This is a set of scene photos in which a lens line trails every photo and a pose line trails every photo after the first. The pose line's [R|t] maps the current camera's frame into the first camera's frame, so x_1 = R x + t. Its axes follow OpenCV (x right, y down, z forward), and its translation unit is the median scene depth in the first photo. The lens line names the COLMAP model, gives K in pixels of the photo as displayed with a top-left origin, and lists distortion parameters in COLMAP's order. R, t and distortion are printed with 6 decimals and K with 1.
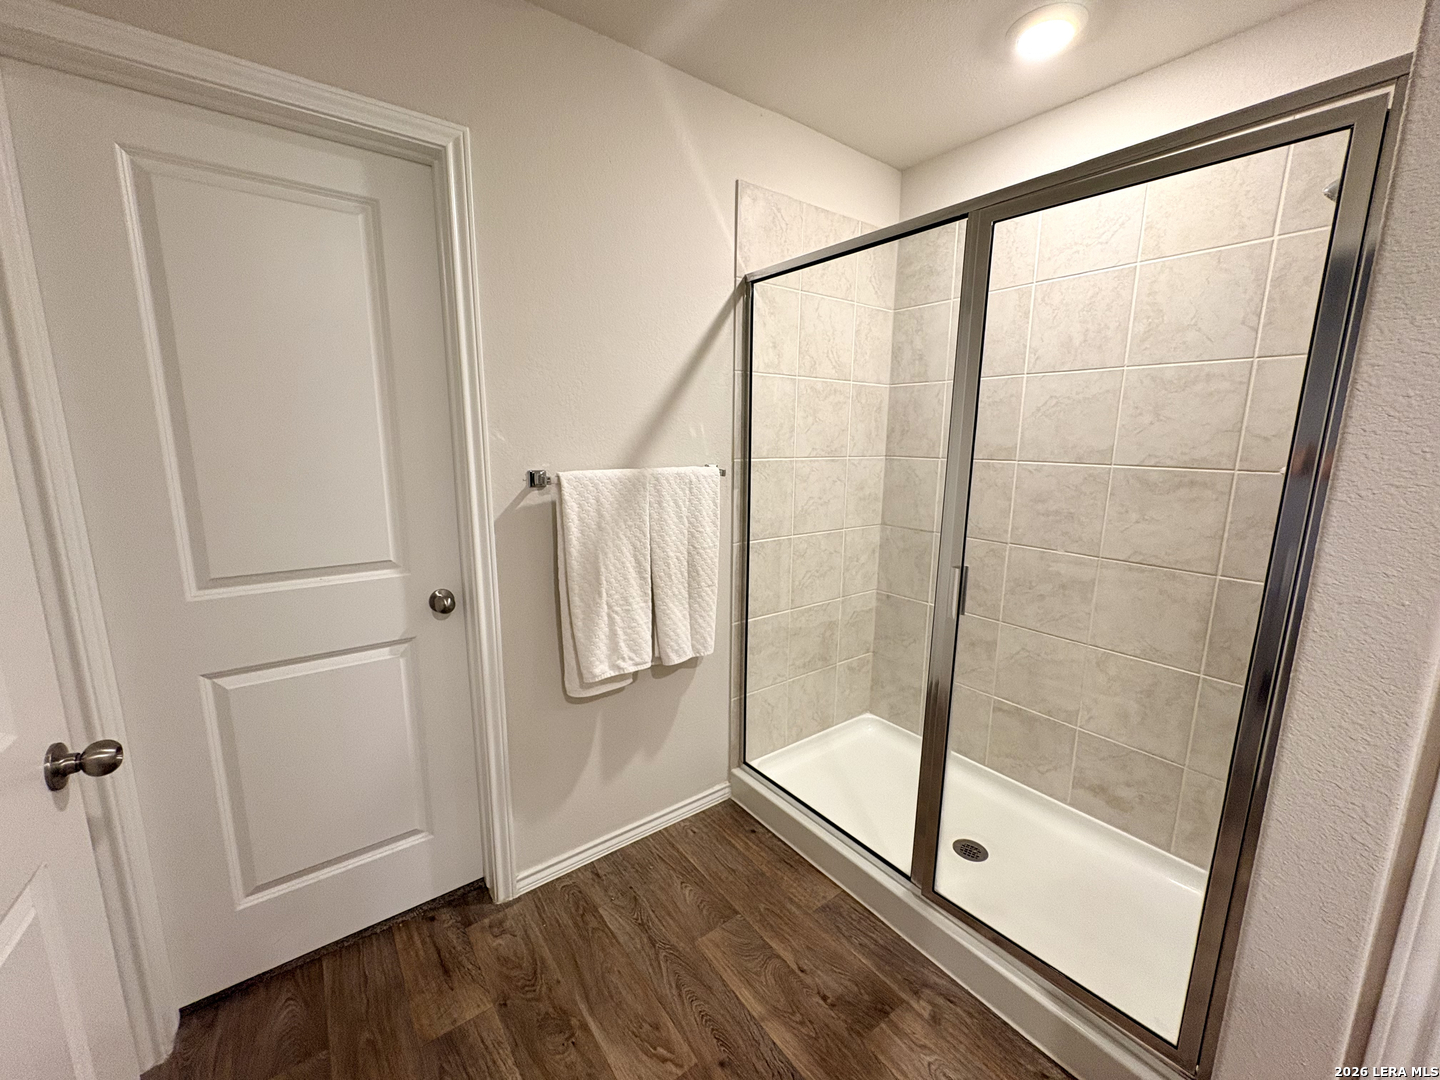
lens RADIAL K [[576.2, 0, 720.0], [0, 576.2, 540.0], [0, 0, 1]] dist [0.000416, -0.000098]
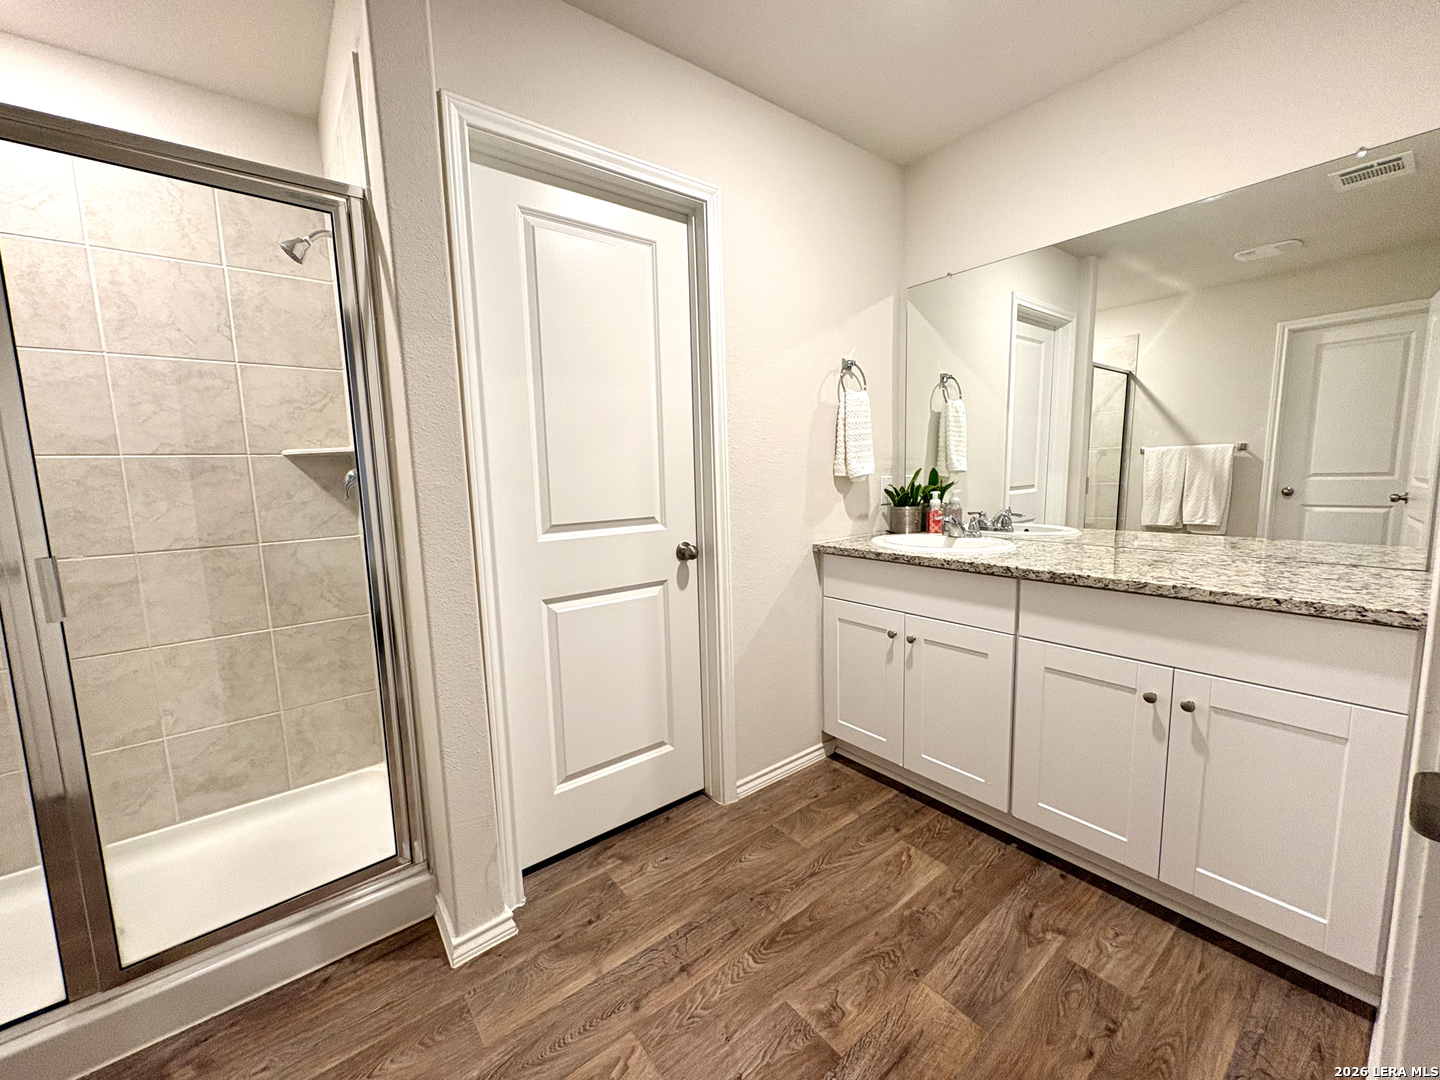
lens RADIAL K [[576.4, 0, 720.0], [0, 576.4, 540.0], [0, 0, 1]] dist [0.001326, 0.000091]
pose [[-0.020822, -0.132978, 0.990900, -0.297811], [0.208838, 0.968673, 0.134383, 0.082617], [-0.977728, 0.209736, 0.007602, 0.051310]]
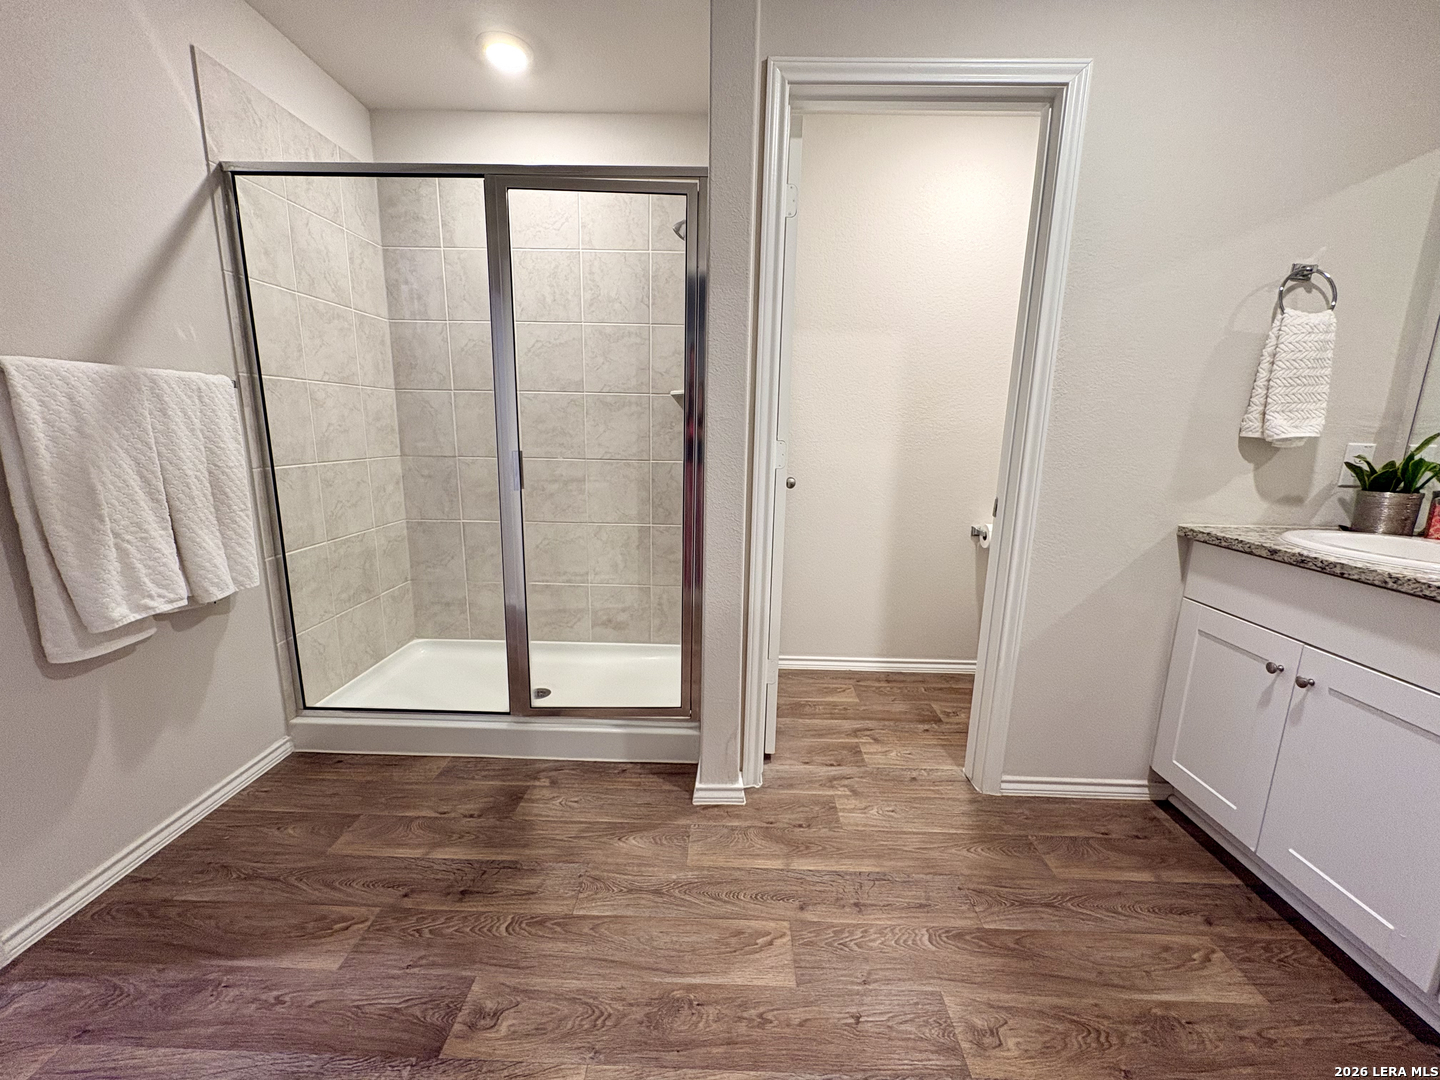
lens RADIAL K [[576.2, 0, 720.0], [0, 576.2, 540.0], [0, 0, 1]] dist [0.000416, -0.000098]
pose [[0.620968, -0.151334, 0.769088, -0.257856], [0.128177, 0.987583, 0.090836, 0.141035], [-0.773284, 0.042173, 0.632655, -0.144409]]
